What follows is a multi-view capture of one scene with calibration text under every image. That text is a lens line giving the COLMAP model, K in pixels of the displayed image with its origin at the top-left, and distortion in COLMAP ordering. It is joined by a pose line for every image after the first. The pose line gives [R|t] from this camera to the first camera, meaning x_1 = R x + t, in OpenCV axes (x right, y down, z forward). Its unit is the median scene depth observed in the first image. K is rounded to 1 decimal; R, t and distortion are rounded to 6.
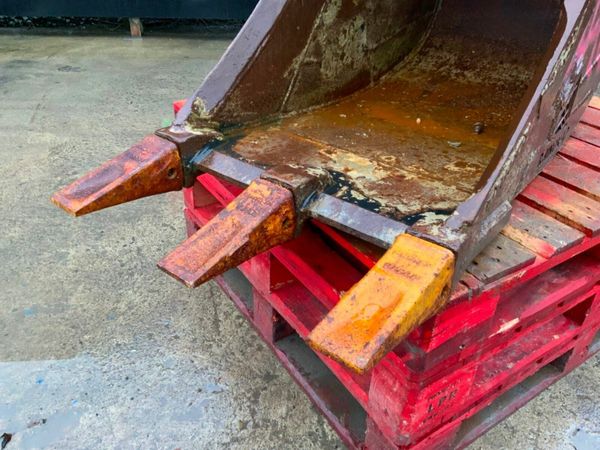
lens RADIAL K [[497.9, 0, 301.3], [0, 497.9, 226.7], [0, 0, 1]] dist [0.129621, -0.274272]
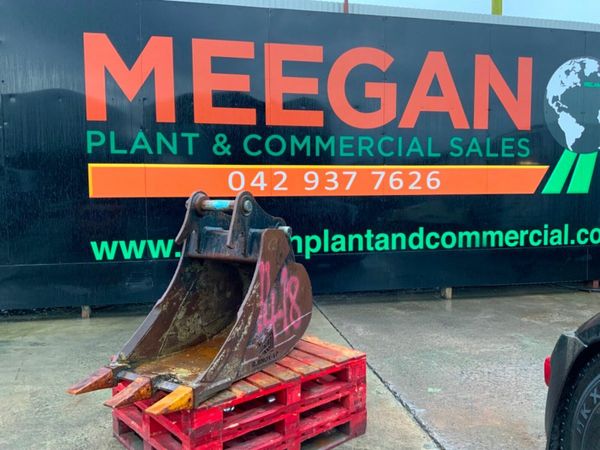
lens RADIAL K [[498.3, 0, 300.0], [0, 498.3, 225.0], [0, 0, 1]] dist [0.100173, -0.180248]
pose [[0.990706, -0.046814, 0.127711, 0.388709], [0.101926, 0.877229, -0.469127, 0.464193], [-0.090070, 0.477784, 0.873848, -1.608958]]
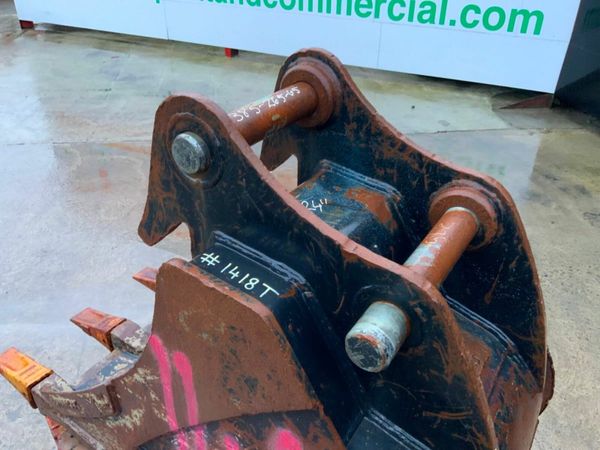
lens RADIAL K [[498.3, 0, 300.0], [0, 498.3, 225.0], [0, 0, 1]] dist [0.100173, -0.180248]
pose [[0.069665, 0.506133, -0.859637, 1.130570], [-0.541940, 0.742680, 0.393353, -1.165025], [0.837525, 0.438469, 0.326033, 0.578704]]
